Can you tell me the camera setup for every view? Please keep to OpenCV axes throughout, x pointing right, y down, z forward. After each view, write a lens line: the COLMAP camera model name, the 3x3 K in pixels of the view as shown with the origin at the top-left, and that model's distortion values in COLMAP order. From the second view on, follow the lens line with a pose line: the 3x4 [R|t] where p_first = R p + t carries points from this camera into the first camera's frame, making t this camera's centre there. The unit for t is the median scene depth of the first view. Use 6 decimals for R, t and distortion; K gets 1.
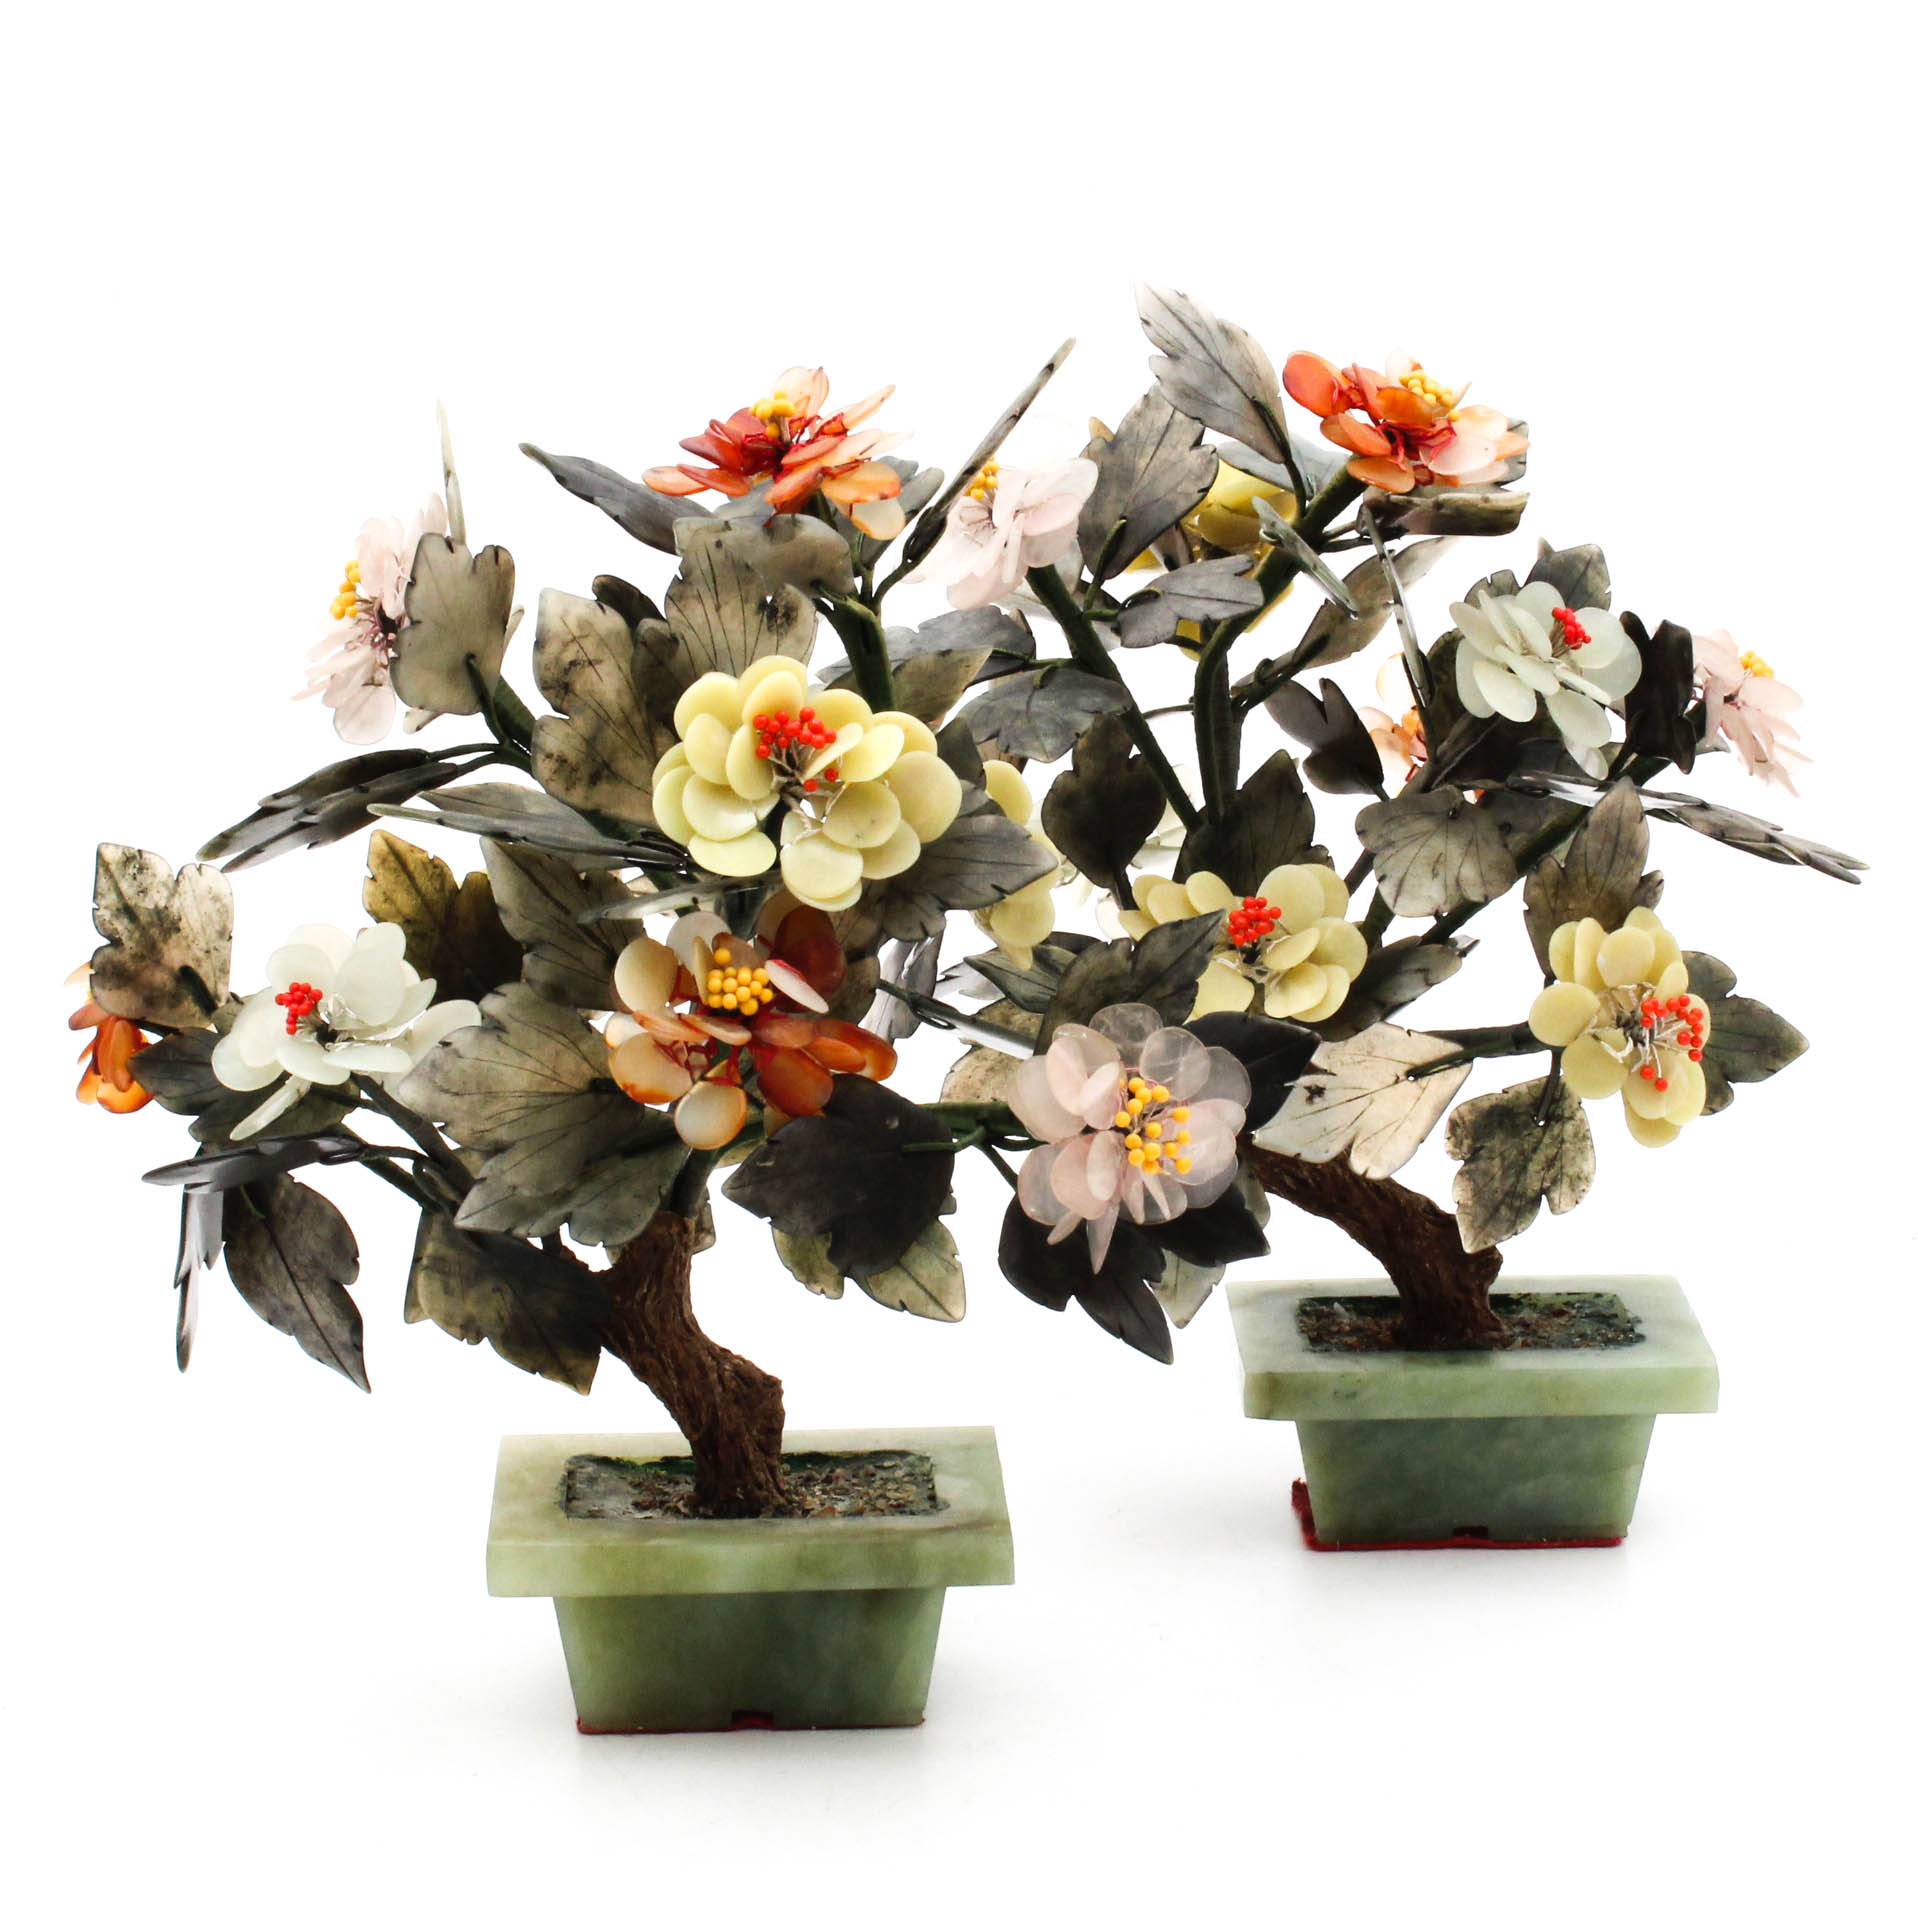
lens RADIAL K [[5658.1, 0, 959.1], [0, 5658.1, 954.9], [0, 0, 1]] dist [0.063143, 0.000000]
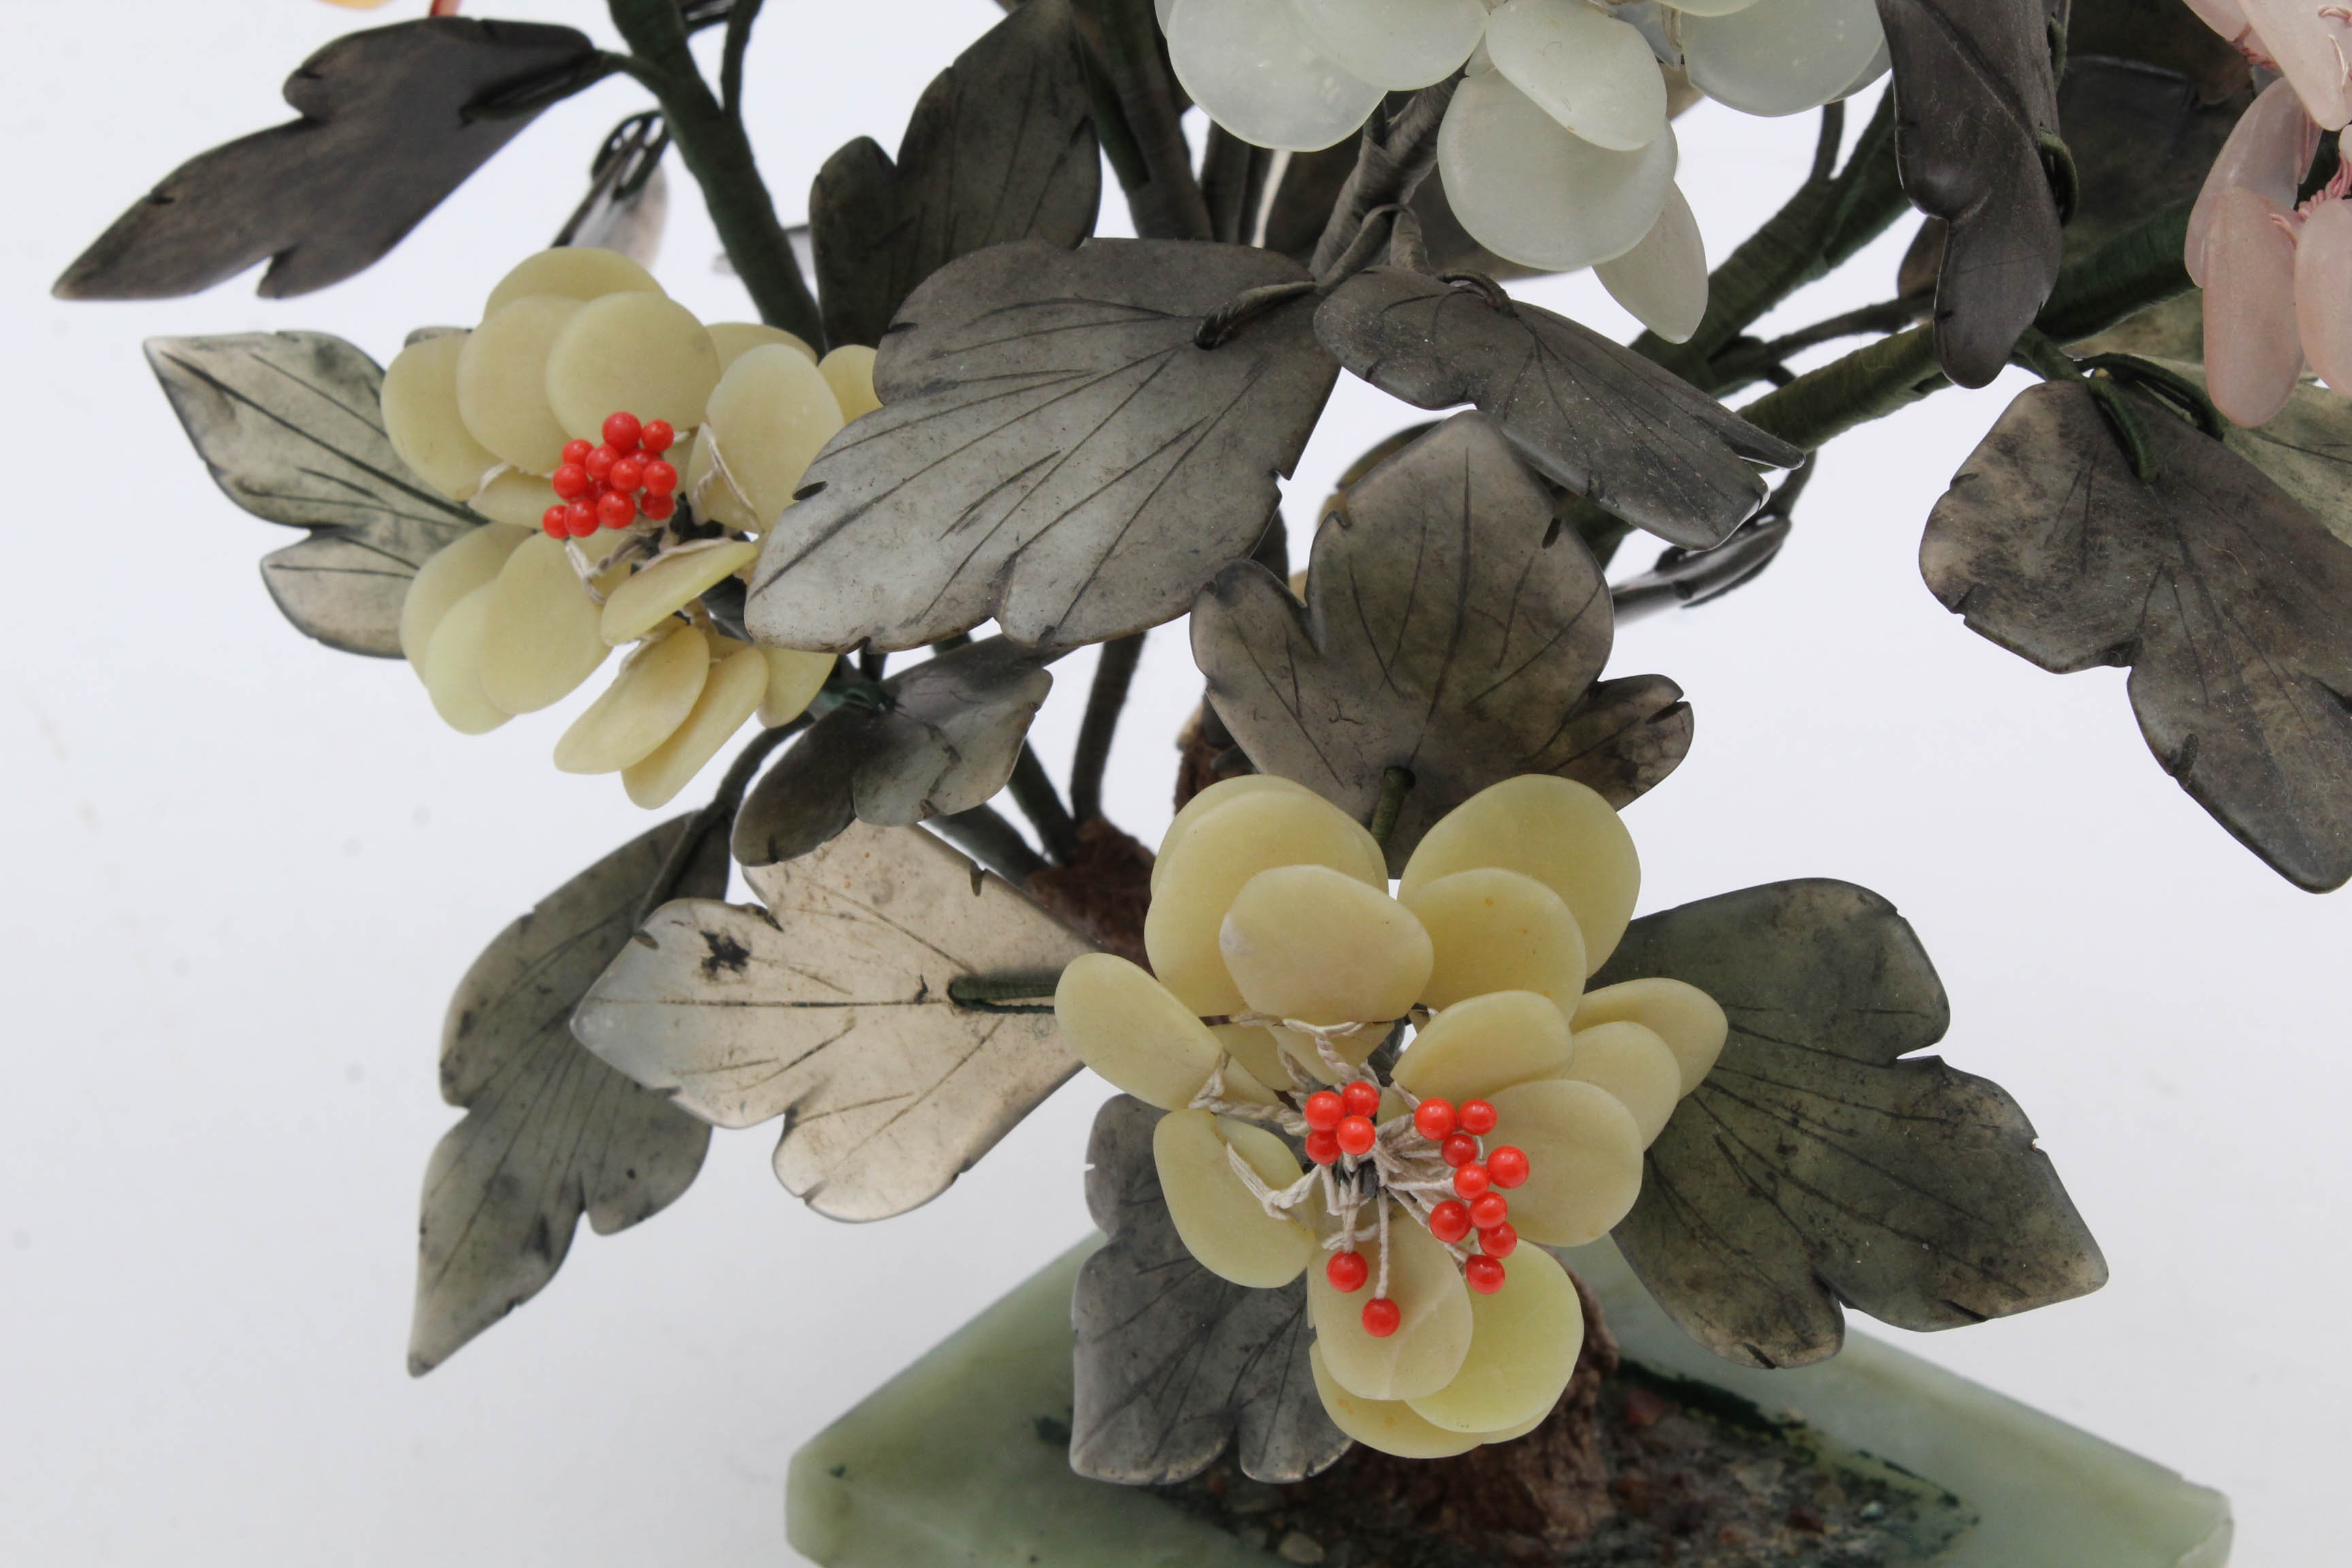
lens RADIAL K [[5471.6, 0, 1177.7], [0, 5471.6, 784.6], [0, 0, 1]] dist [0.155029, 0.000000]
pose [[0.781886, 0.328590, -0.529795, 0.273948], [-0.147386, 0.923158, 0.355045, -0.118720], [0.605748, -0.199521, 0.770234, 0.742041]]
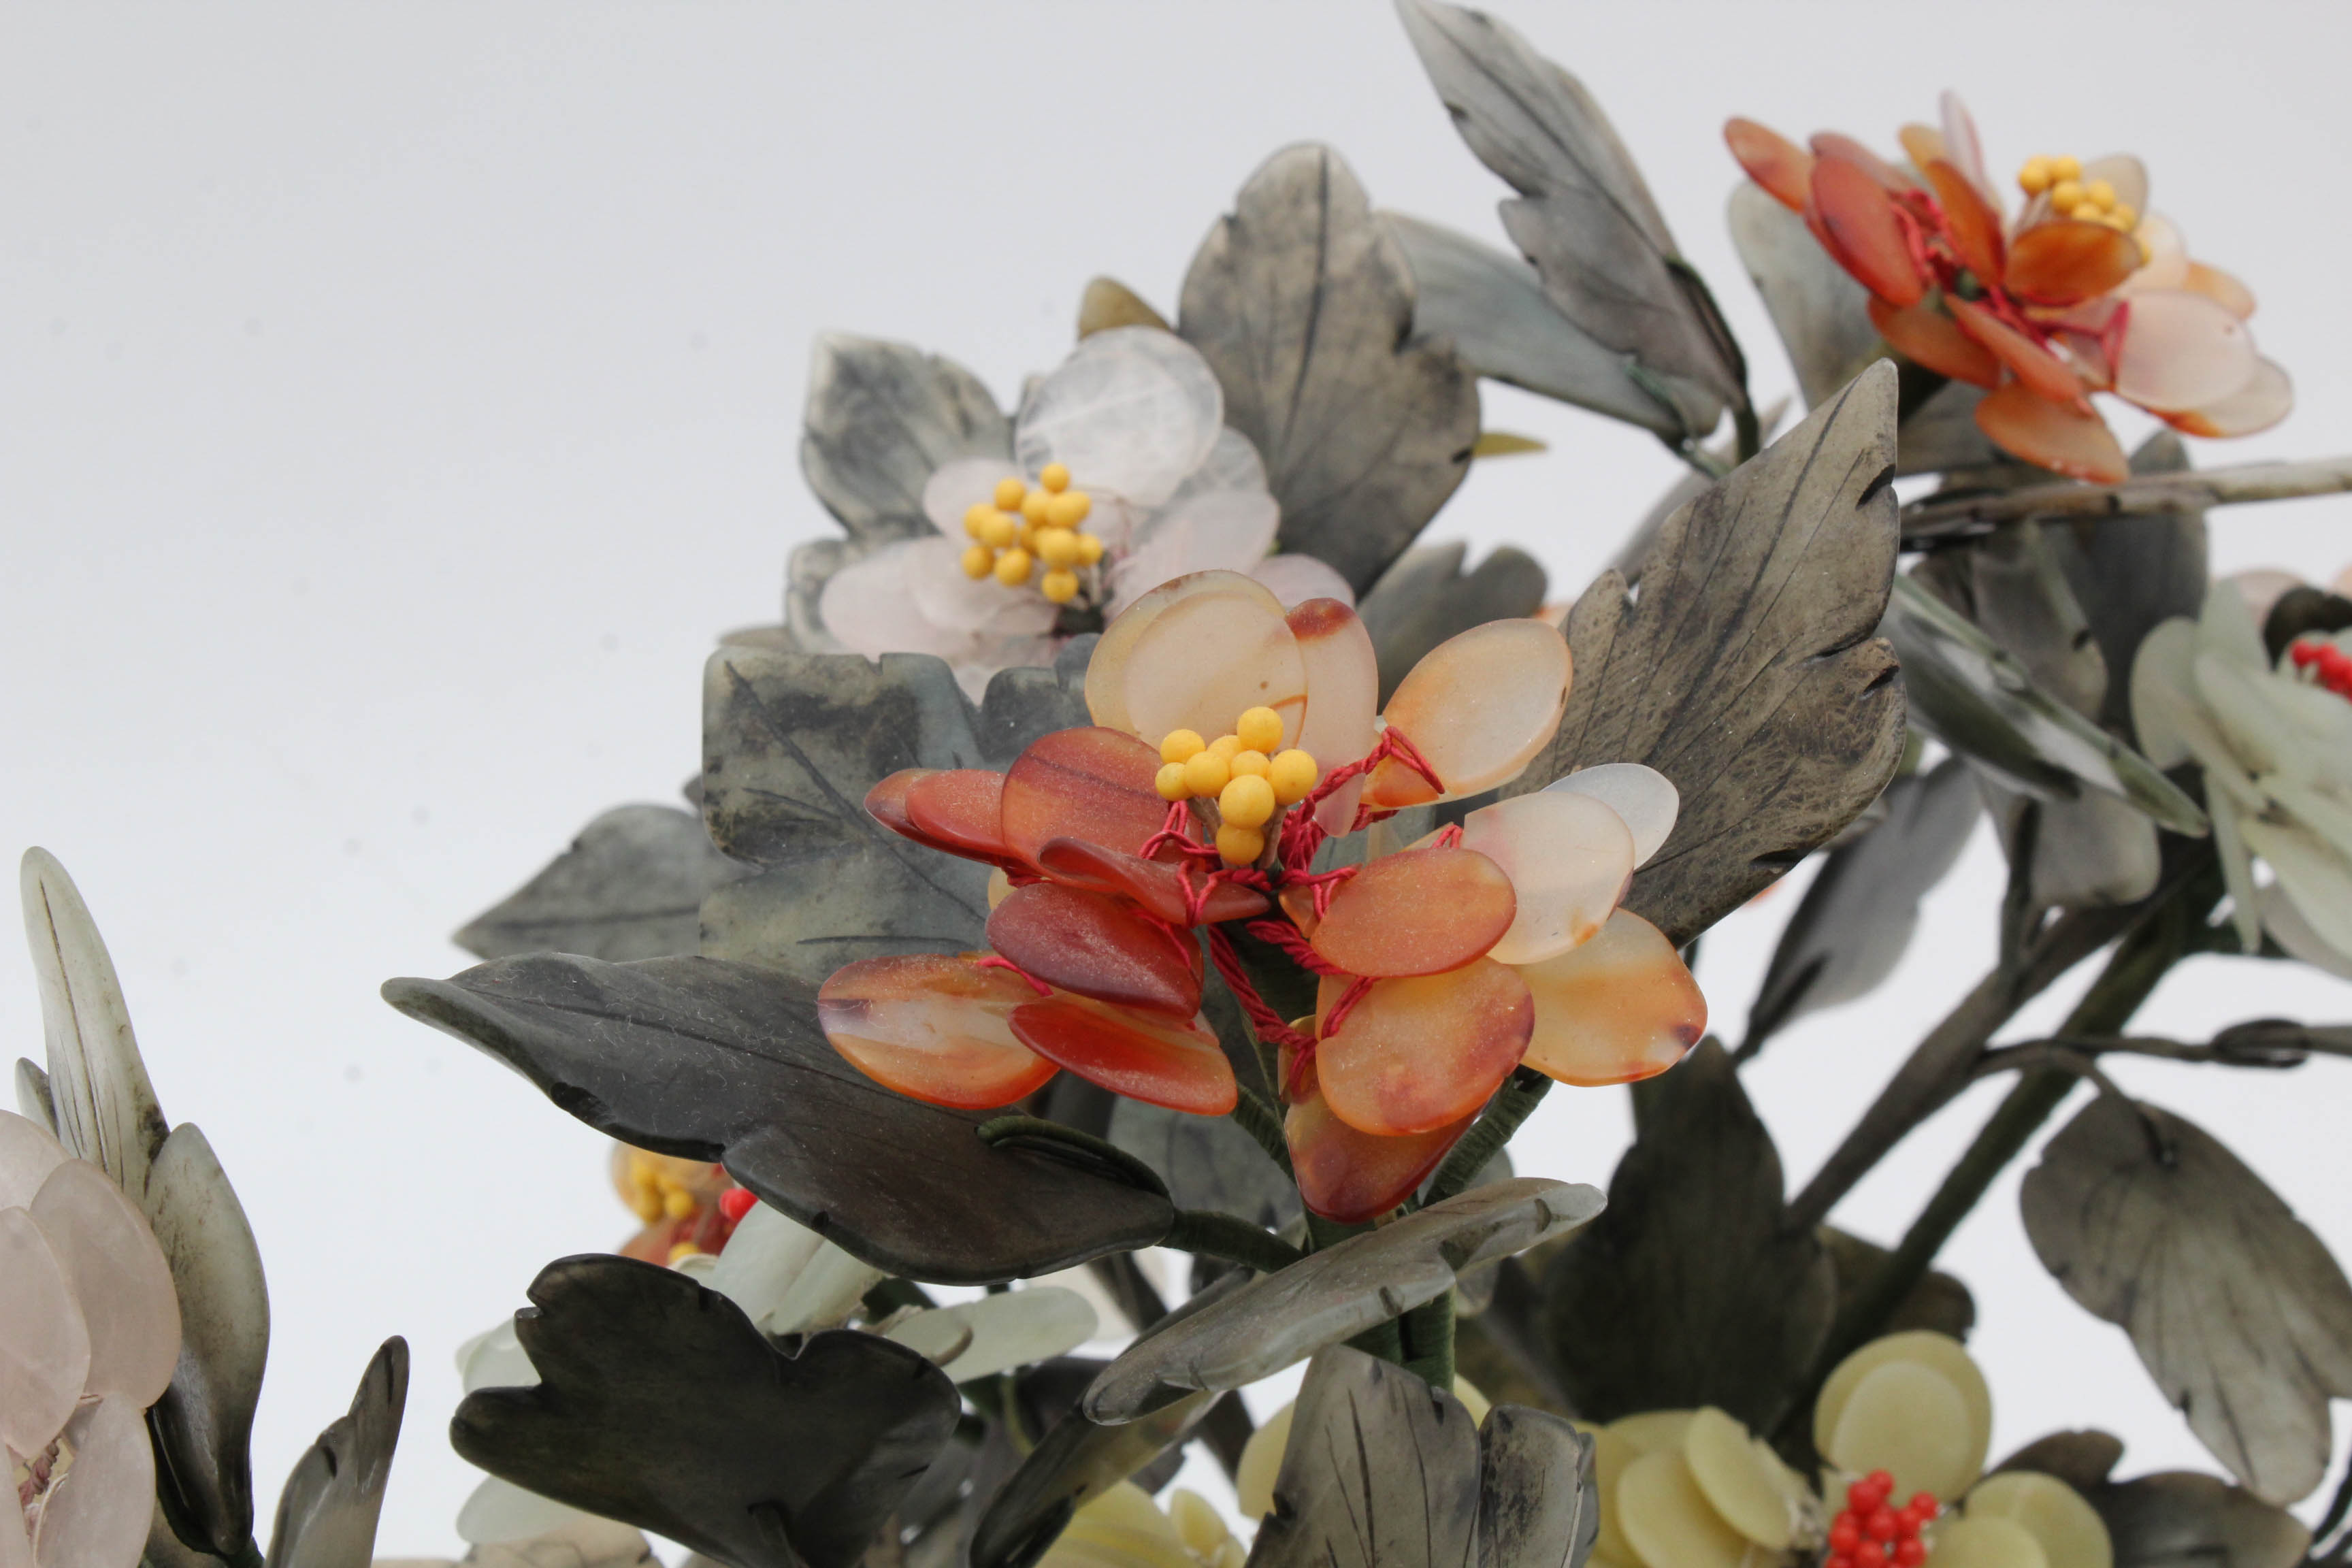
lens RADIAL K [[4935.3, 0, 1167.9], [0, 4935.3, 785.3], [0, 0, 1]] dist [0.024699, 0.000000]
pose [[0.893989, -0.172507, 0.413551, -0.136024], [0.095099, 0.974943, 0.201103, -0.138164], [-0.437880, -0.140456, 0.887994, 0.704117]]
